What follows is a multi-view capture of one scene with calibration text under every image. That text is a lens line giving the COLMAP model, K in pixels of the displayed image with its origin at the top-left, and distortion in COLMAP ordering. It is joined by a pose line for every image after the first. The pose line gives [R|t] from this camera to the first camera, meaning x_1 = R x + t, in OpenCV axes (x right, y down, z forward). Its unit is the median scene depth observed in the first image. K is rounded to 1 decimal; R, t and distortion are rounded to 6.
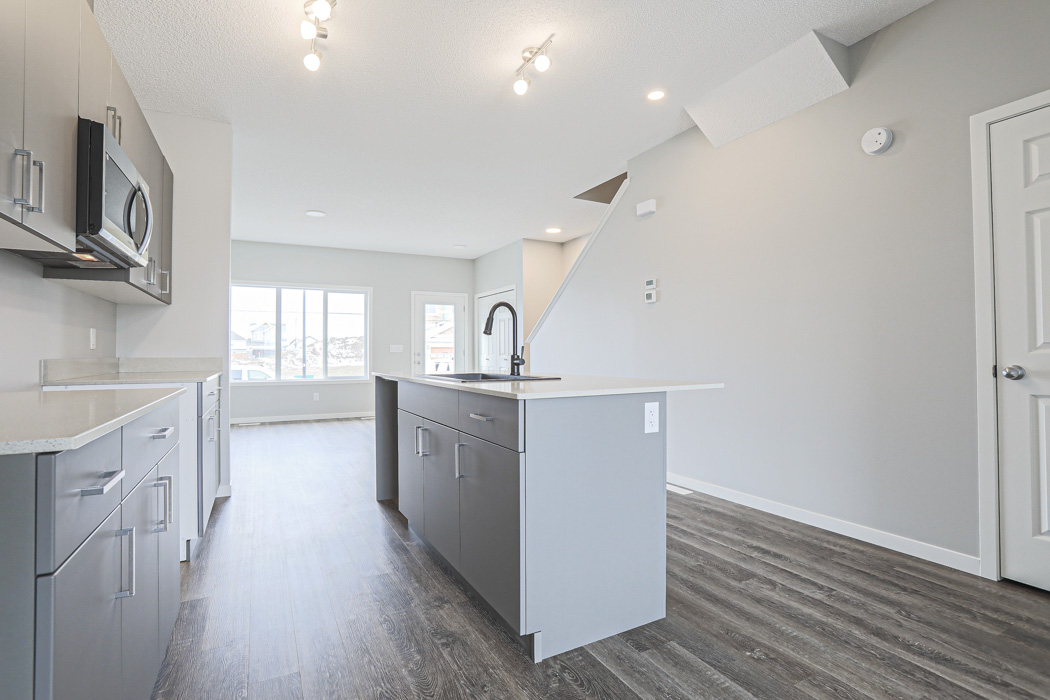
lens RADIAL K [[498.6, 0, 514.8], [0, 498.6, 344.2], [0, 0, 1]] dist [-0.071706, 0.030872]
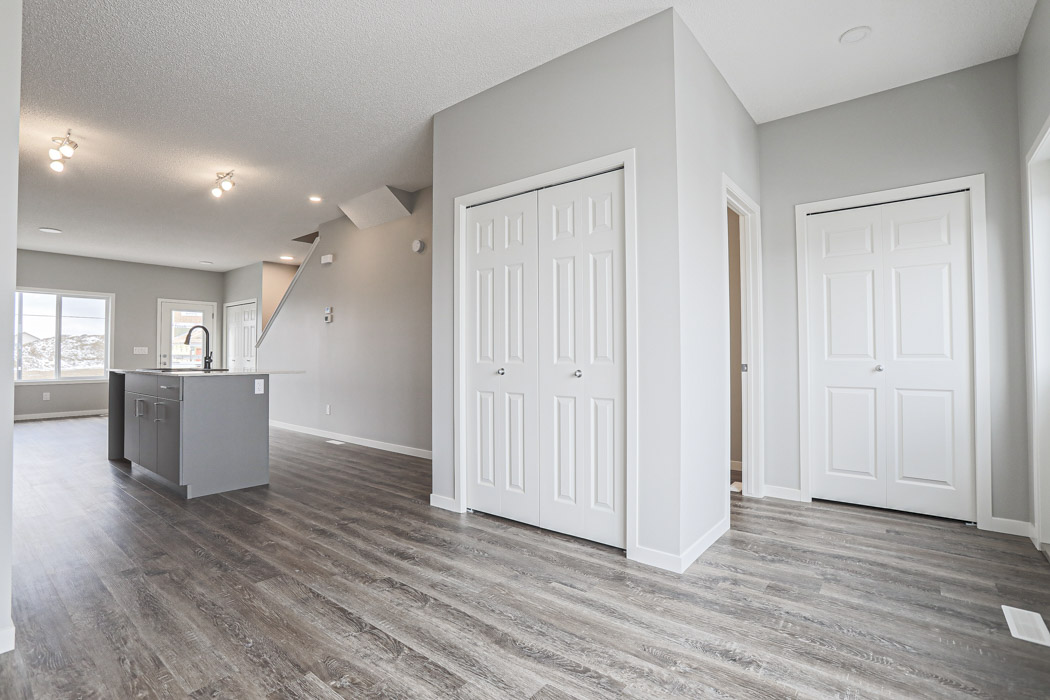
lens RADIAL K [[498.6, 0, 514.8], [0, 498.6, 344.2], [0, 0, 1]] dist [-0.071706, 0.030872]
pose [[0.919307, 0.012365, 0.393348, 0.236187], [-0.010308, 0.999920, -0.007342, -0.014502], [-0.393407, 0.002695, 0.919361, -0.700162]]
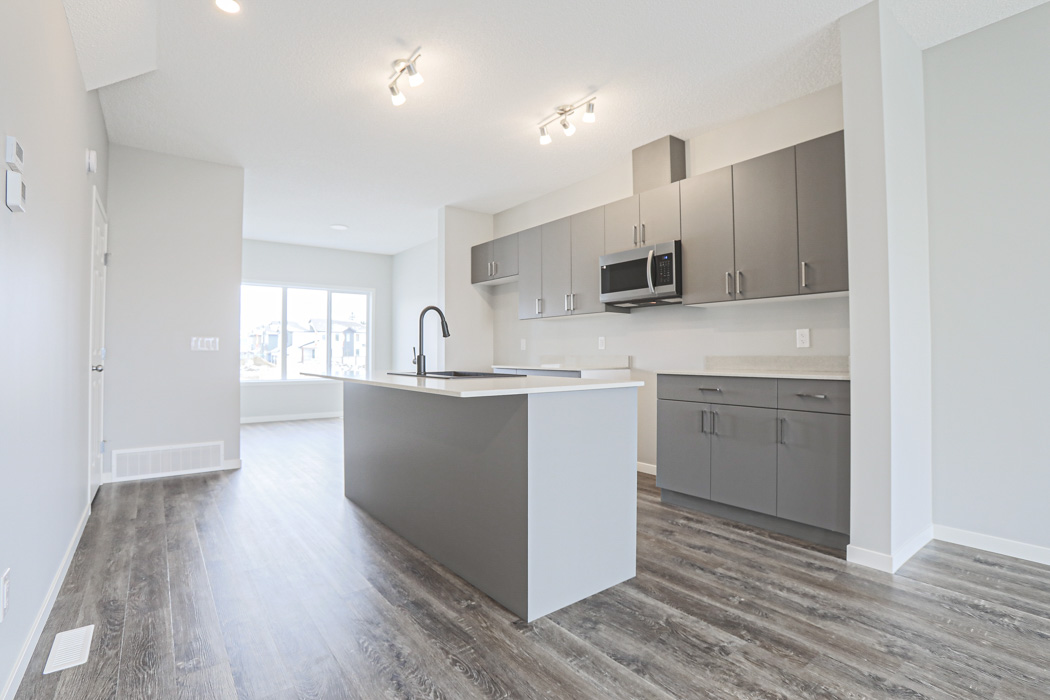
lens RADIAL K [[498.6, 0, 514.8], [0, 498.6, 344.2], [0, 0, 1]] dist [-0.071706, 0.030872]
pose [[-0.987360, 0.003913, -0.158446, -0.020147], [0.009716, 0.999309, -0.035866, 0.029717], [0.158196, -0.036952, -0.986716, 1.580148]]
